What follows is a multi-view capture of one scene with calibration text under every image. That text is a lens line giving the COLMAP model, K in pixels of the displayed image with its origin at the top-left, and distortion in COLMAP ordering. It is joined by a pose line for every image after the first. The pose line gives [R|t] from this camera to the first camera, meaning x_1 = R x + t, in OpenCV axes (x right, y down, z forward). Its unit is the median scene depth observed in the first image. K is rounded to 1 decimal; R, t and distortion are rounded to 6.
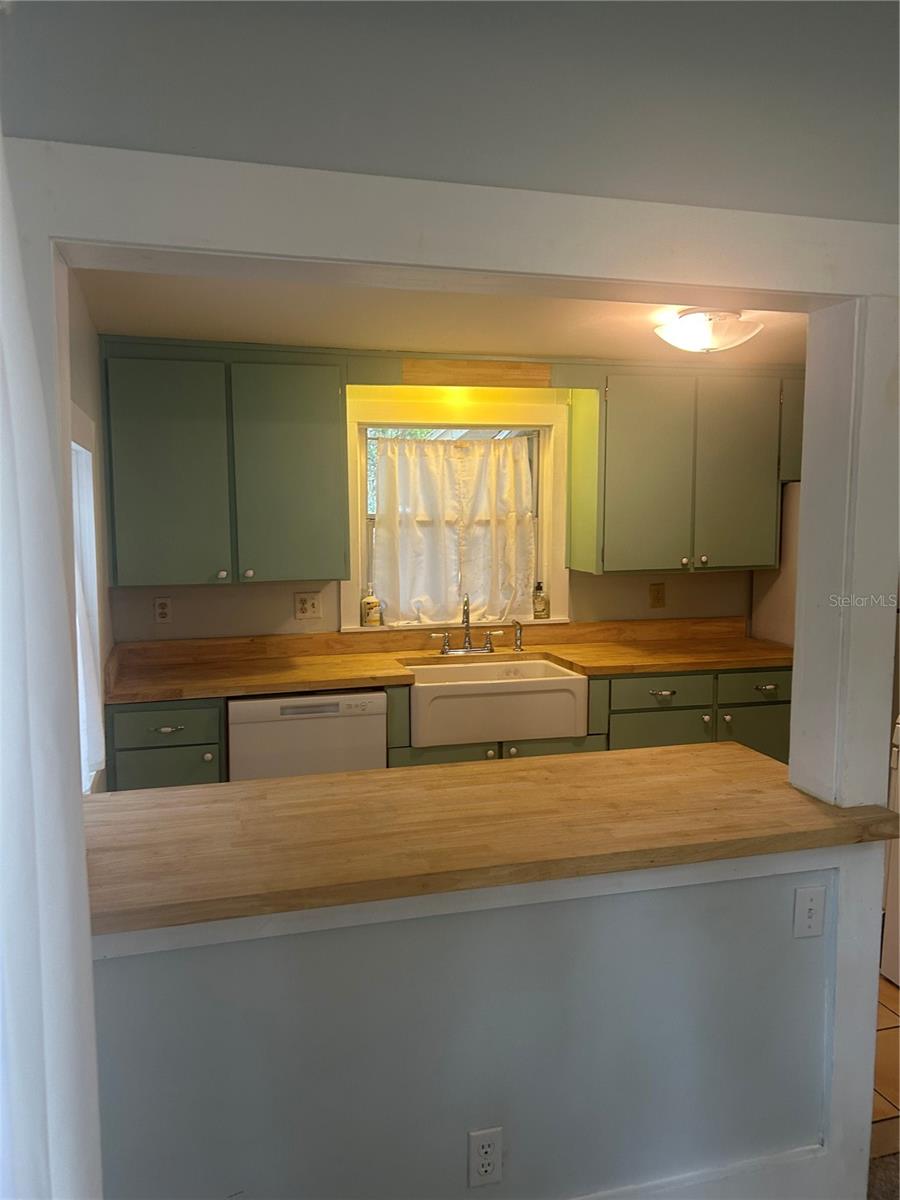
lens RADIAL K [[915.1, 0, 450.0], [0, 915.1, 600.0], [0, 0, 1]] dist [0.123651, -0.266541]
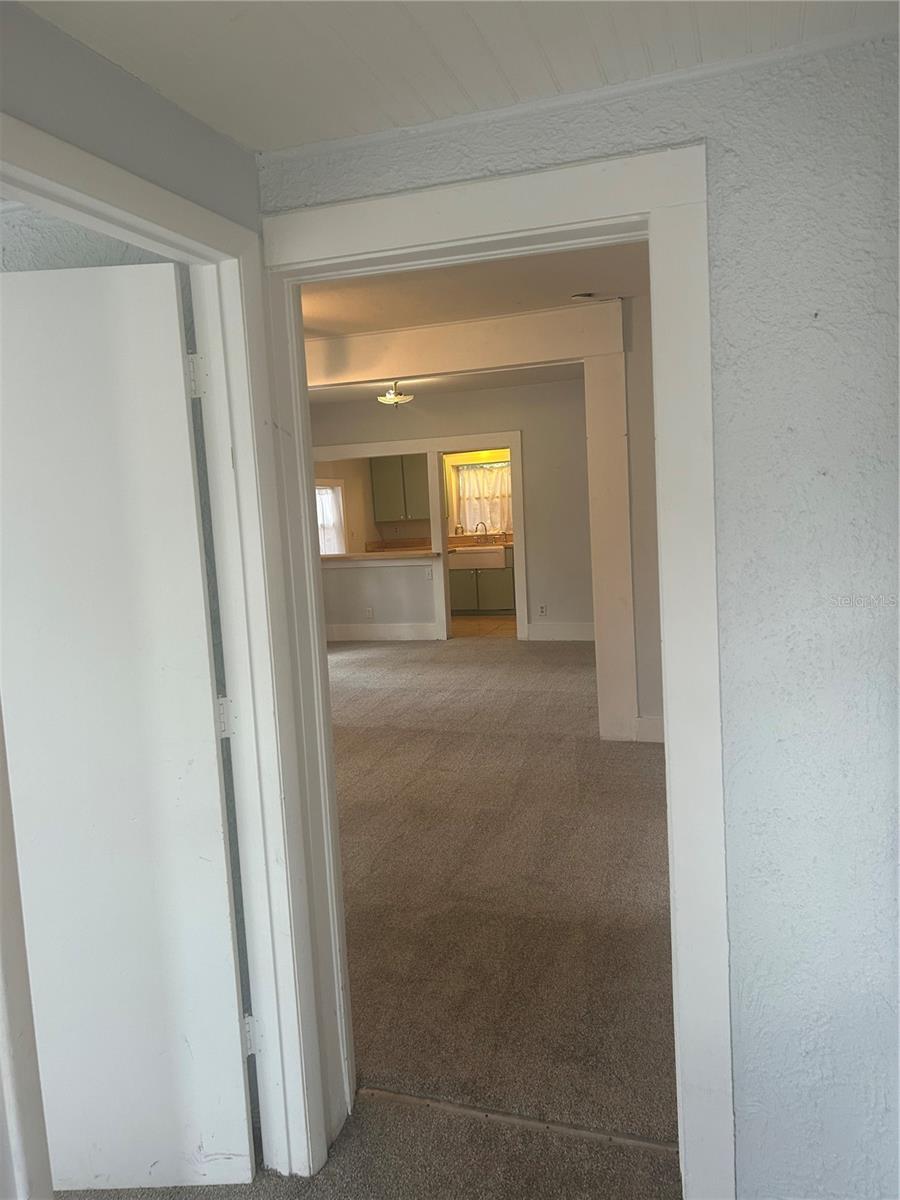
lens RADIAL K [[899.3, 0, 450.0], [0, 899.3, 600.0], [0, 0, 1]] dist [0.070925, -0.059364]
pose [[0.834068, 0.014312, -0.551476, 1.454185], [-0.001113, 0.999705, 0.024261, 0.164641], [0.551660, -0.019622, 0.833838, -1.382908]]
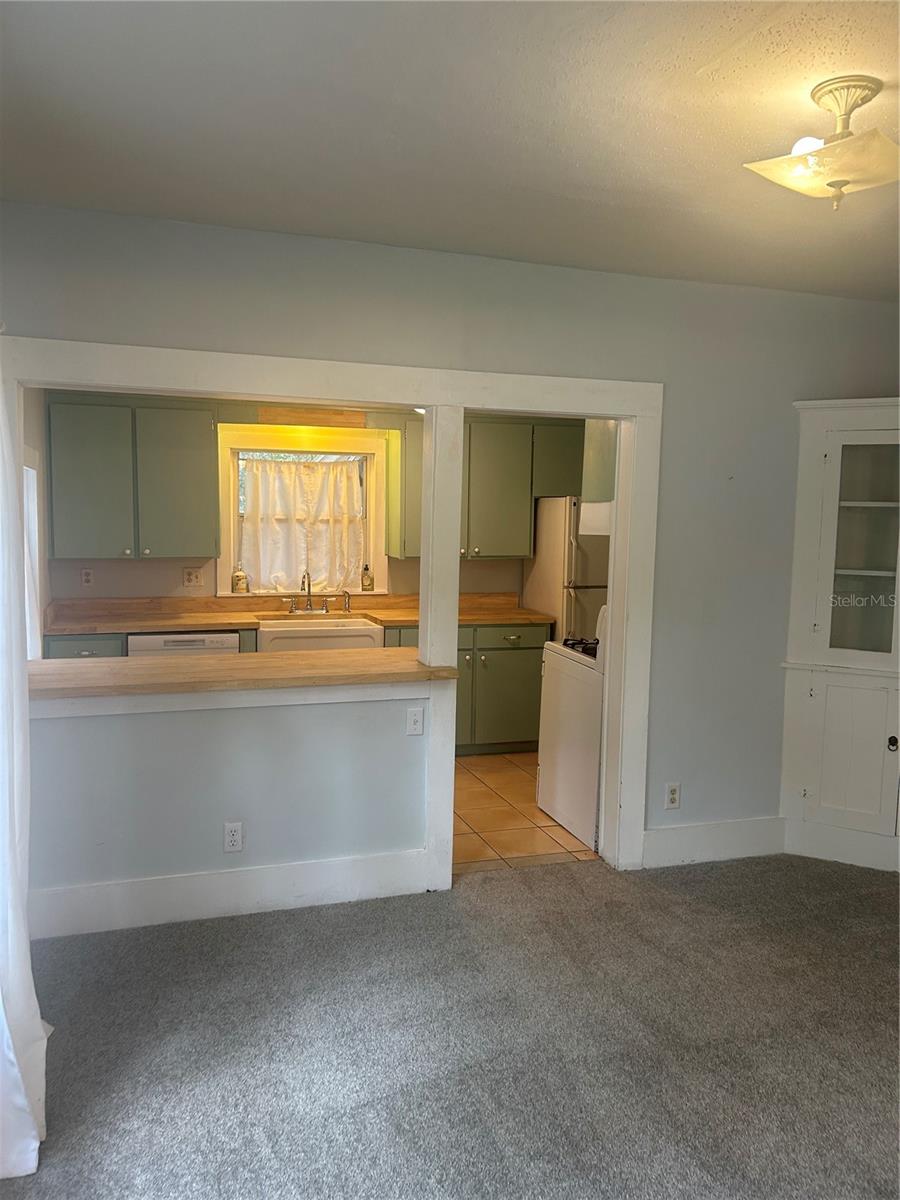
lens RADIAL K [[915.6, 0, 471.3], [0, 915.6, 603.4], [0, 0, 1]] dist [0.073141, -0.225342]
pose [[0.997700, 0.015653, 0.065957, 0.173644], [-0.015425, 0.999873, -0.003964, 0.044460], [-0.066011, 0.002937, 0.997815, -0.422400]]
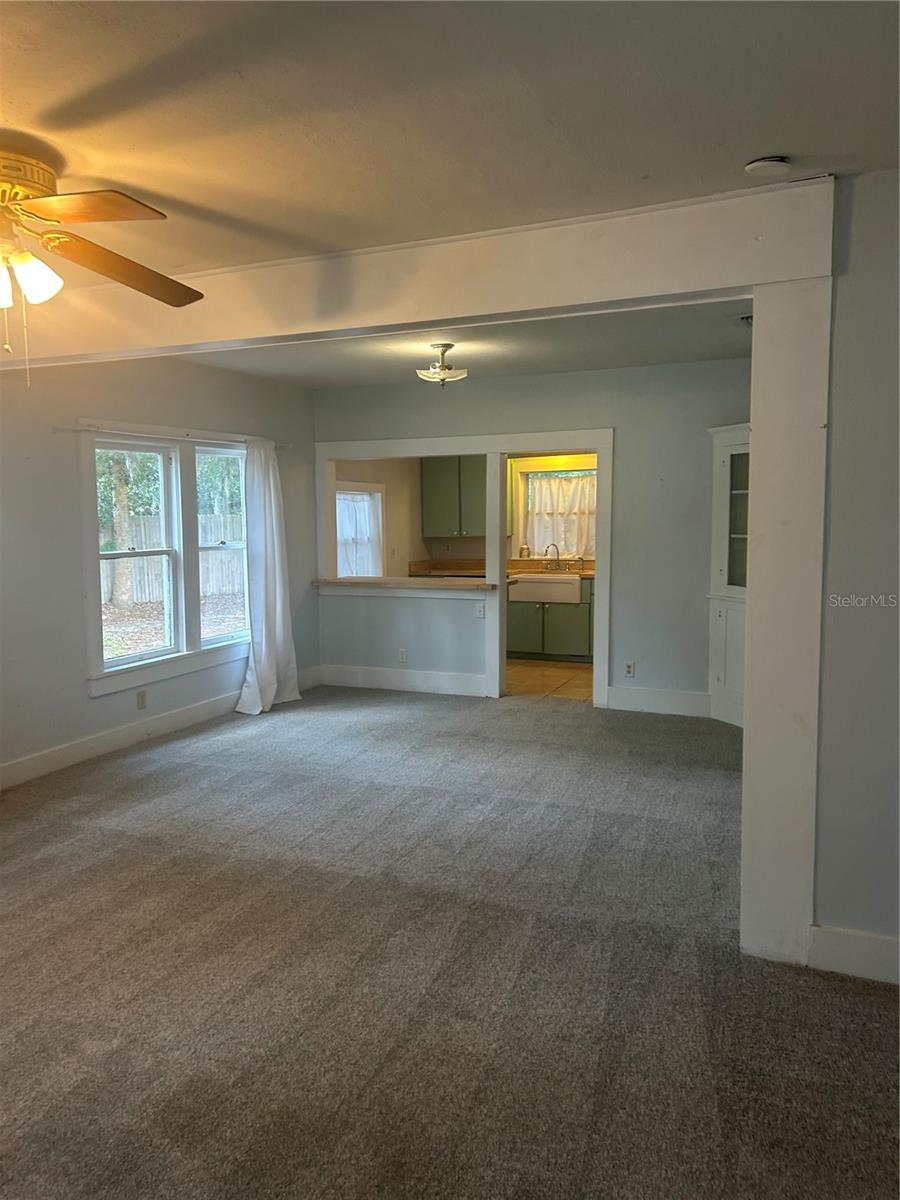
lens RADIAL K [[914.8, 0, 427.0], [0, 914.8, 611.0], [0, 0, 1]] dist [0.027987, -0.006929]
pose [[0.774741, 0.061092, -0.629320, 1.196855], [-0.054378, 0.998071, 0.029945, 0.107039], [0.629936, 0.011021, 0.776569, -0.967430]]
